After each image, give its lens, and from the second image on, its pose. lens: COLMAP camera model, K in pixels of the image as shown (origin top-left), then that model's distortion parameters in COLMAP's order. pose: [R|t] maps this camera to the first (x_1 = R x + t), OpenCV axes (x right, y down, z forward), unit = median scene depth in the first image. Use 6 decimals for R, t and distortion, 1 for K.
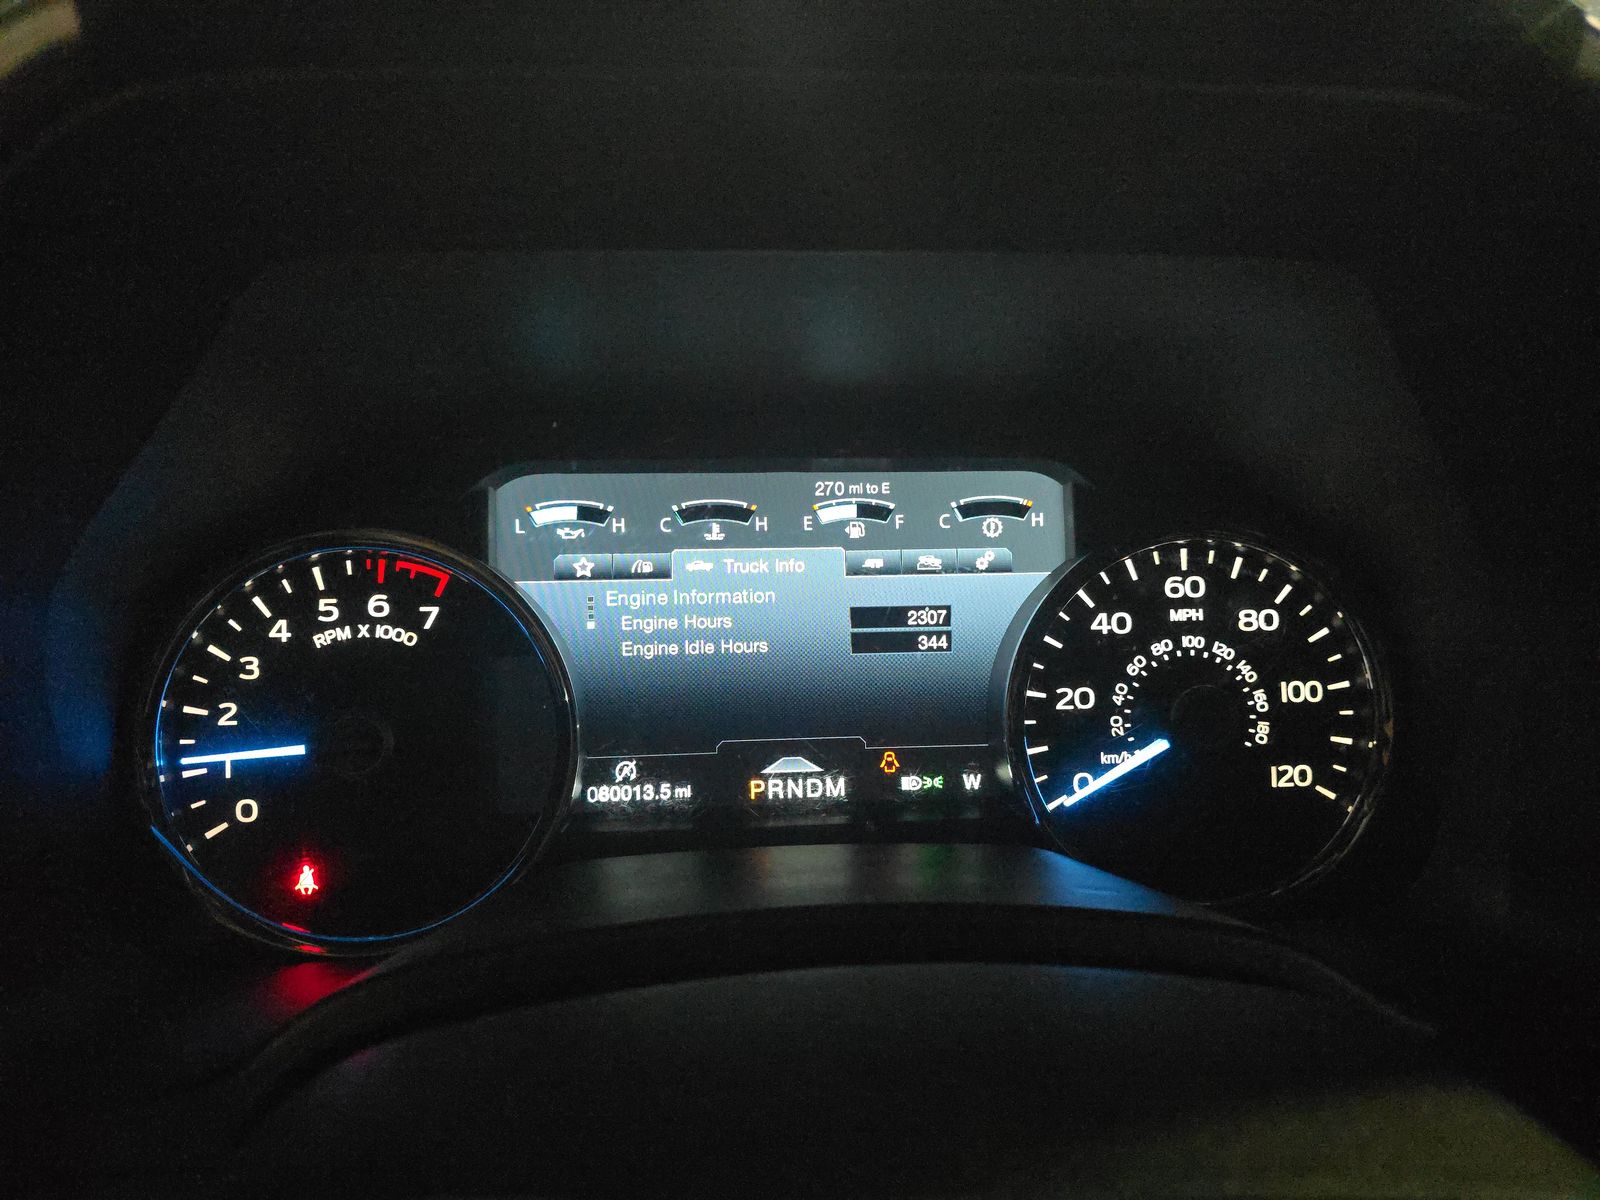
lens RADIAL K [[1070.6, 0, 801.9], [0, 1070.6, 606.2], [0, 0, 1]] dist [0.040541, -0.032990]
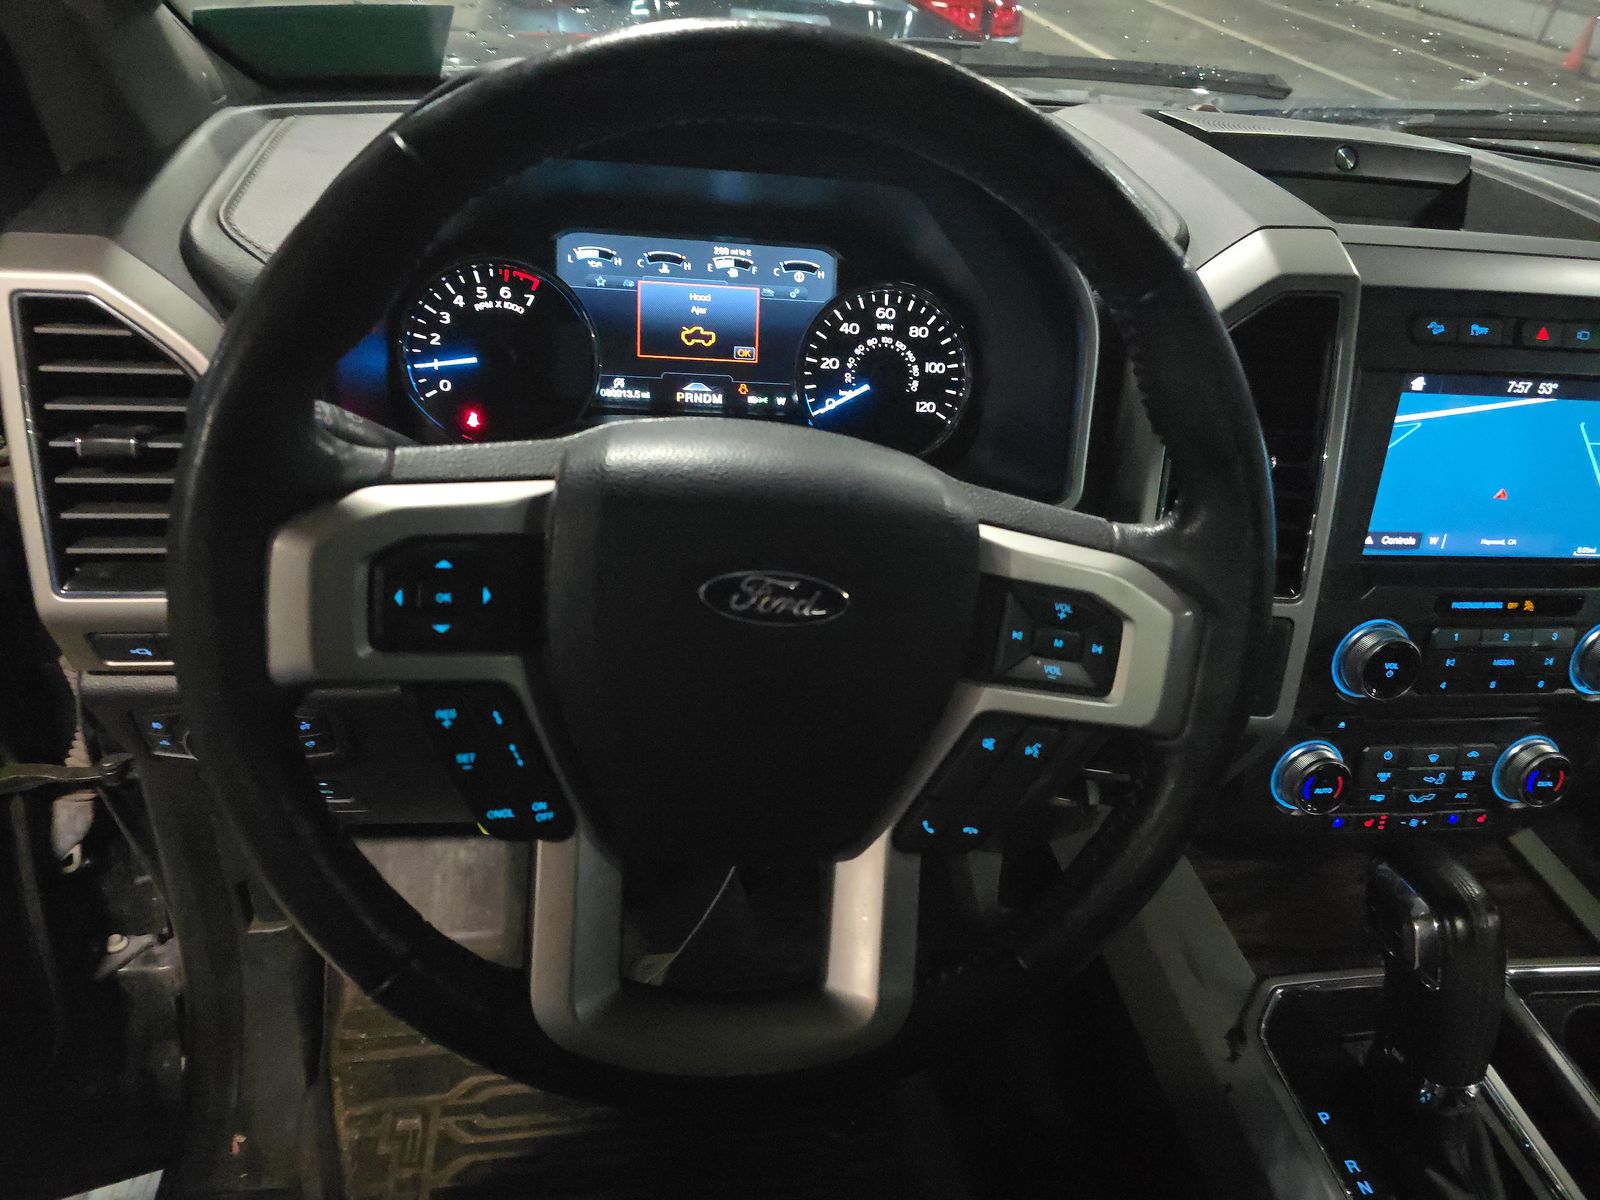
lens RADIAL K [[1070.6, 0, 797.3], [0, 1070.6, 615.5], [0, 0, 1]] dist [0.040541, -0.032990]
pose [[0.994624, 0.047956, 0.091780, 0.015751], [-0.068312, 0.969957, 0.233488, 0.078620], [-0.077825, -0.238503, 0.968018, -1.199031]]
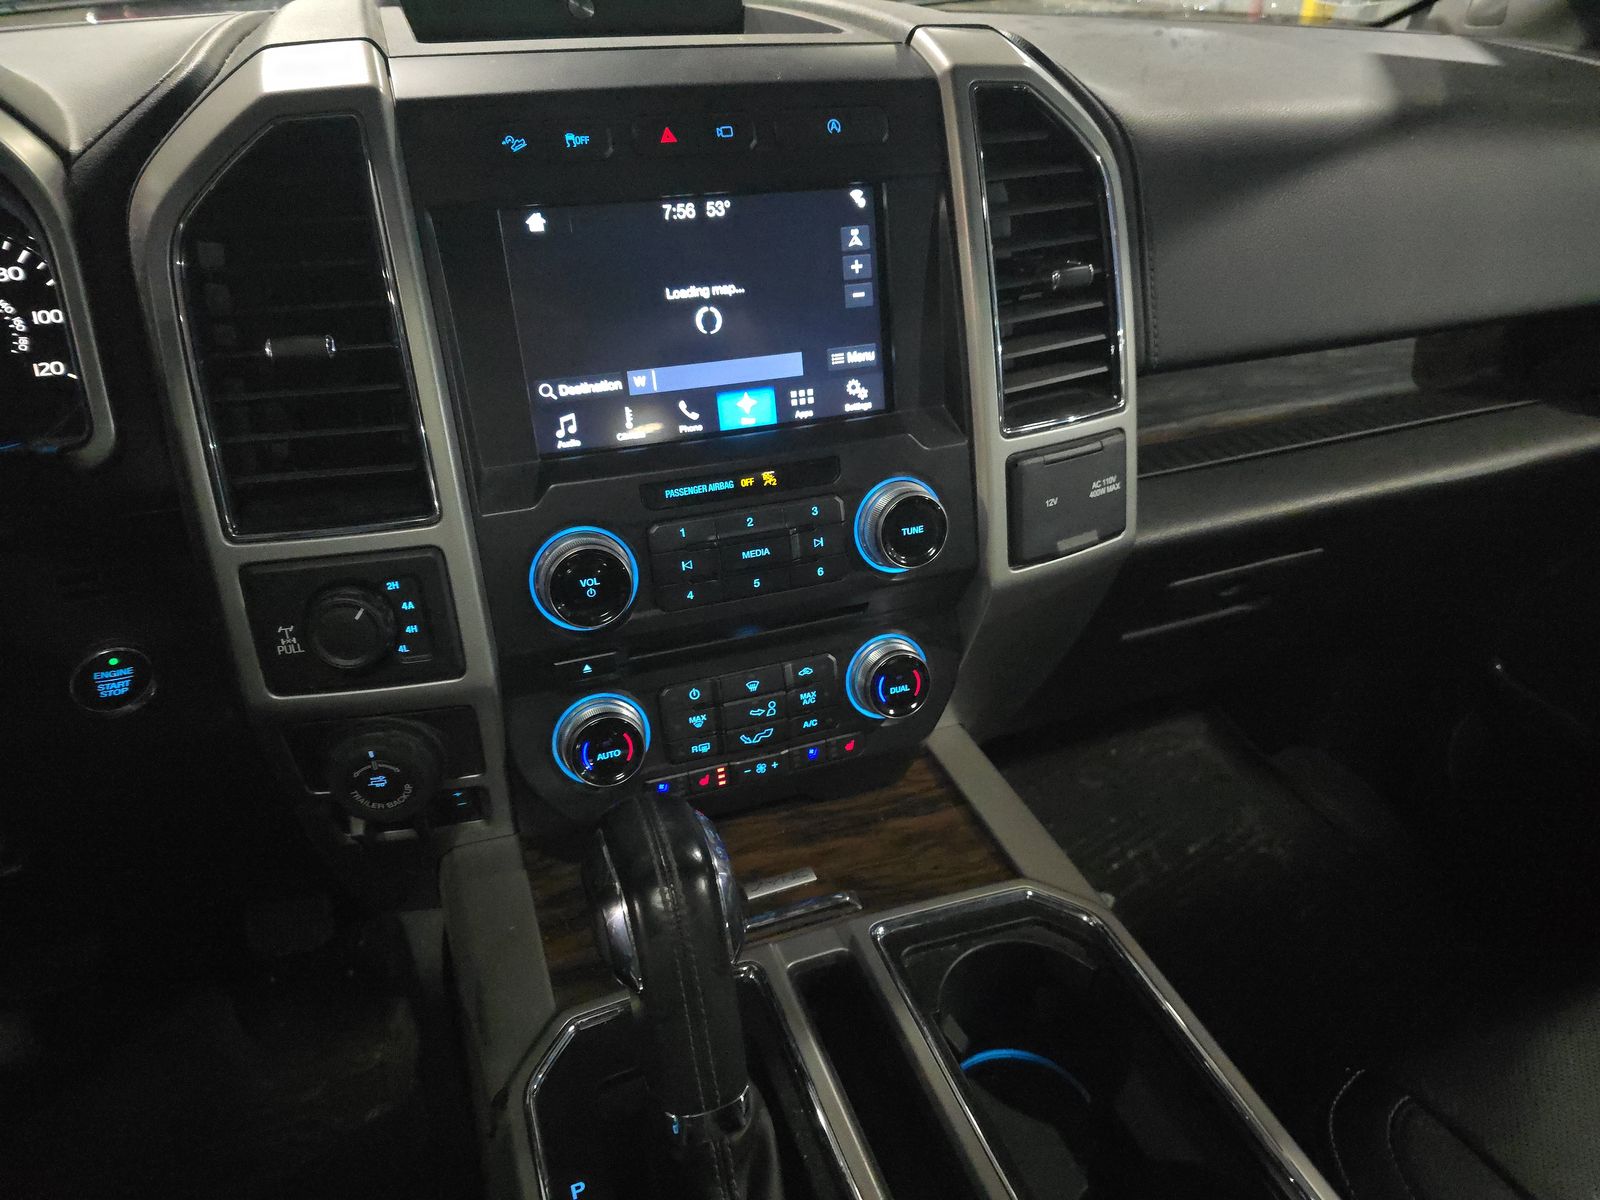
lens RADIAL K [[1070.6, 0, 786.2], [0, 1070.6, 614.1], [0, 0, 1]] dist [0.040541, -0.032990]
pose [[0.968676, -0.140462, 0.204788, 1.176562], [0.099220, 0.974893, 0.199347, 0.310000], [-0.227647, -0.172784, 0.958292, -0.945281]]
